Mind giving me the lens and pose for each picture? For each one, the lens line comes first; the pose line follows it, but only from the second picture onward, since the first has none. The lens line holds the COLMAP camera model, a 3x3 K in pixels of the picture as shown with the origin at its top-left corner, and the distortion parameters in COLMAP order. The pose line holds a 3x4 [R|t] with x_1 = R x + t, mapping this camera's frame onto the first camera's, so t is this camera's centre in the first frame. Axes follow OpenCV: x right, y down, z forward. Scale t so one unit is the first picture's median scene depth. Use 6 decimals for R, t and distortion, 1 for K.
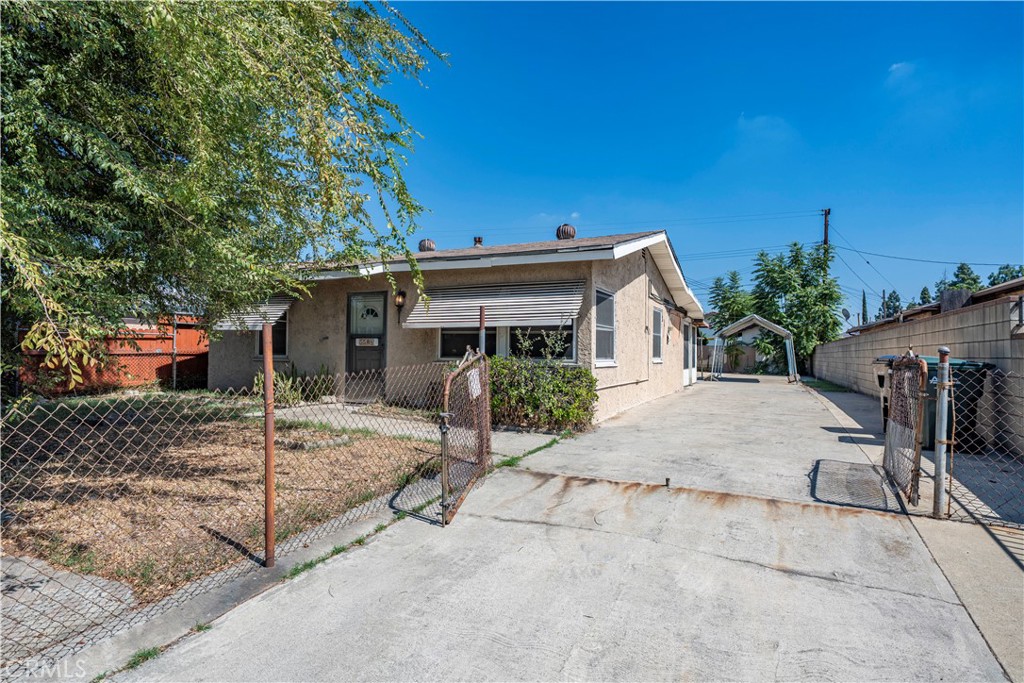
lens RADIAL K [[568.2, 0, 517.2], [0, 568.2, 342.8], [0, 0, 1]] dist [-0.001215, -0.003615]
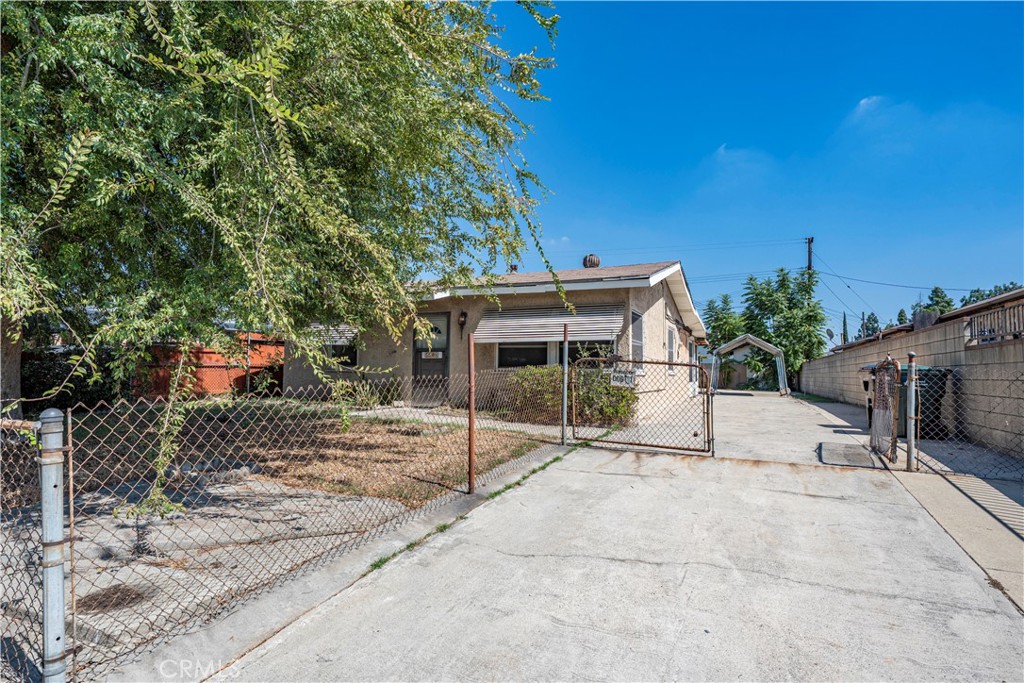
lens RADIAL K [[564.1, 0, 505.8], [0, 564.1, 346.2], [0, 0, 1]] dist [-0.013414, -0.000055]
pose [[0.999975, 0.001900, 0.006813, -0.147899], [-0.001691, 0.999532, -0.030559, 0.019401], [-0.006868, 0.030547, 0.999510, -0.212833]]
